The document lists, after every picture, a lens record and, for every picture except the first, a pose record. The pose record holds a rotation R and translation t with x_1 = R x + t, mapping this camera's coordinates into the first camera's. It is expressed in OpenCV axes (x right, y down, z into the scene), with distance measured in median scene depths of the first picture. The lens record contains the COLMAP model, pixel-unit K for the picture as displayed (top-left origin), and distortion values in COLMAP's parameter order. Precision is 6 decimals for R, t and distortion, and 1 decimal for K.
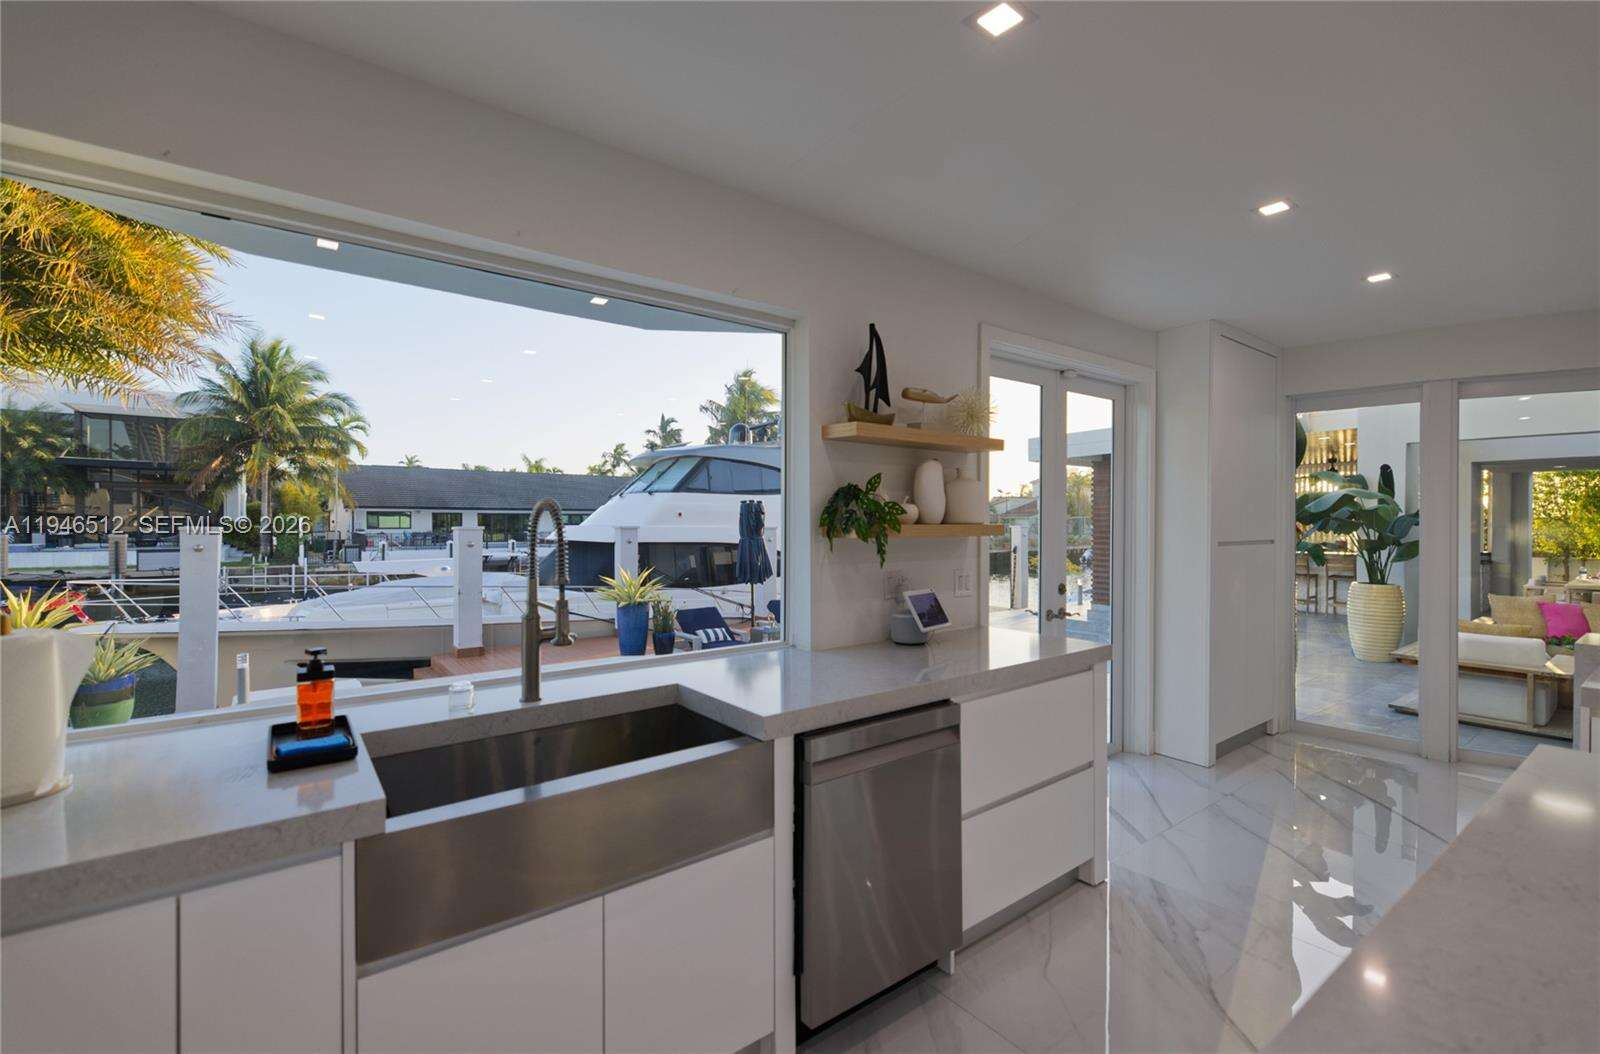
lens RADIAL K [[693.8, 0, 800.0], [0, 693.8, 527.0], [0, 0, 1]] dist [0.007236, -0.000210]
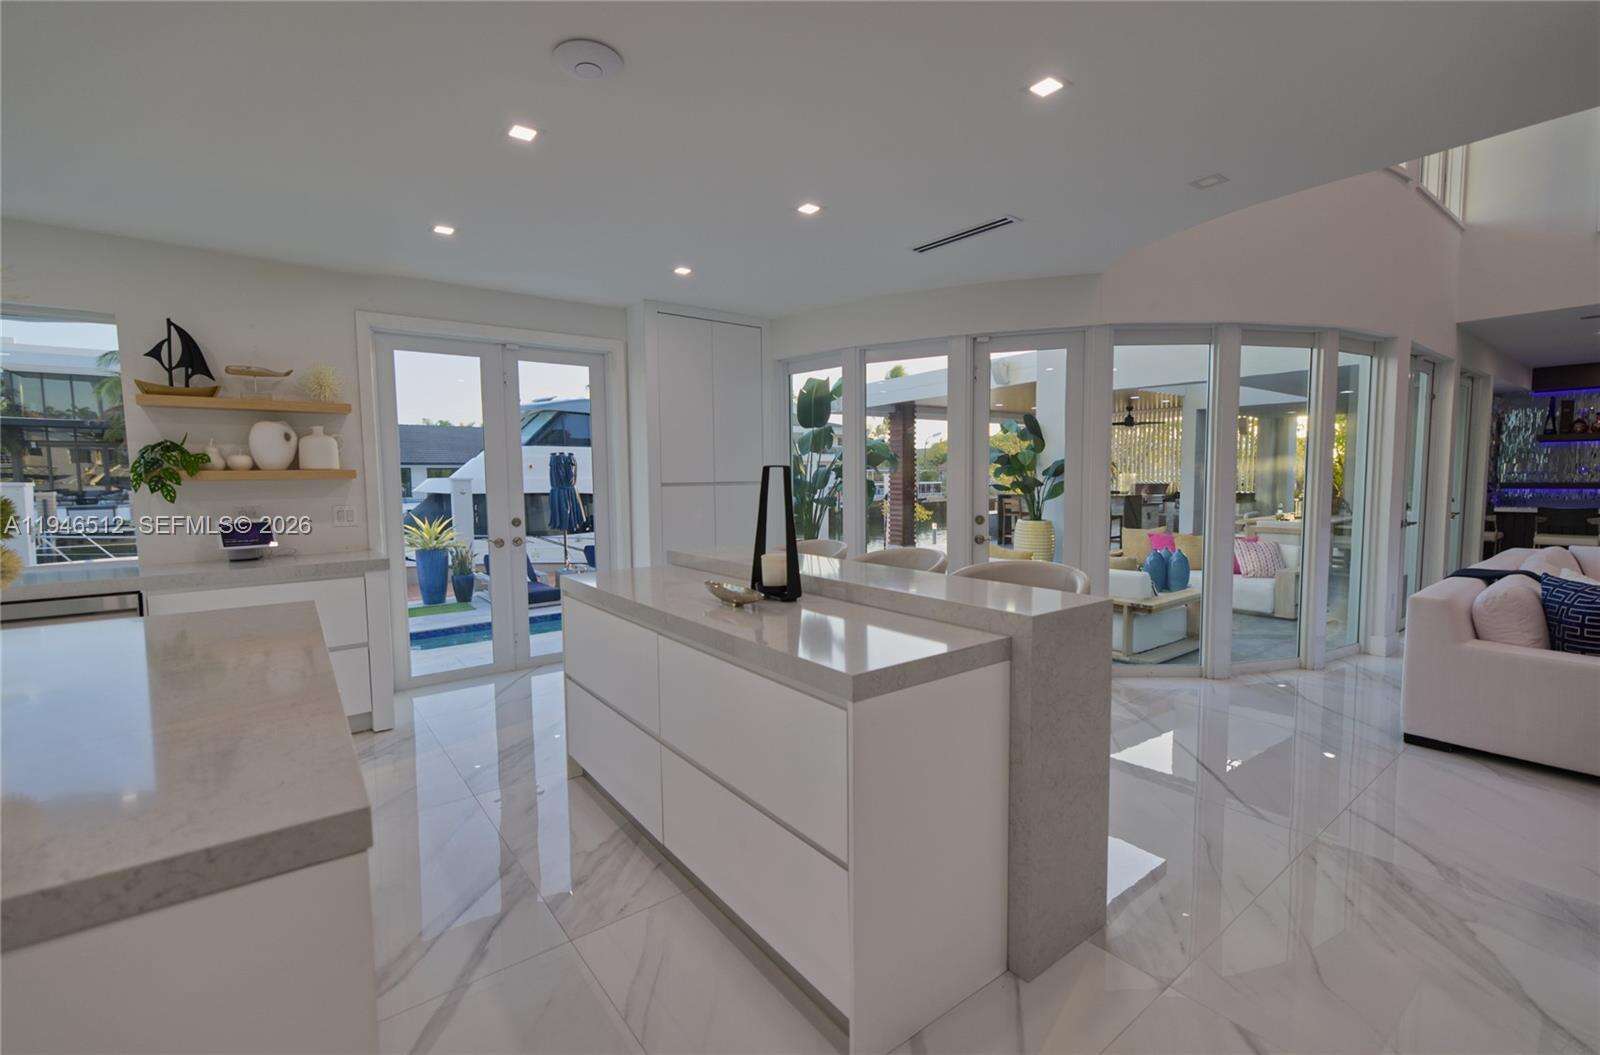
lens RADIAL K [[693.8, 0, 800.0], [0, 693.8, 527.5], [0, 0, 1]] dist [0.007236, -0.000210]
pose [[0.999907, -0.012265, 0.005964, 0.289133], [0.011814, 0.997434, 0.070605, 0.005334], [-0.006814, -0.070528, 0.997487, -0.079894]]
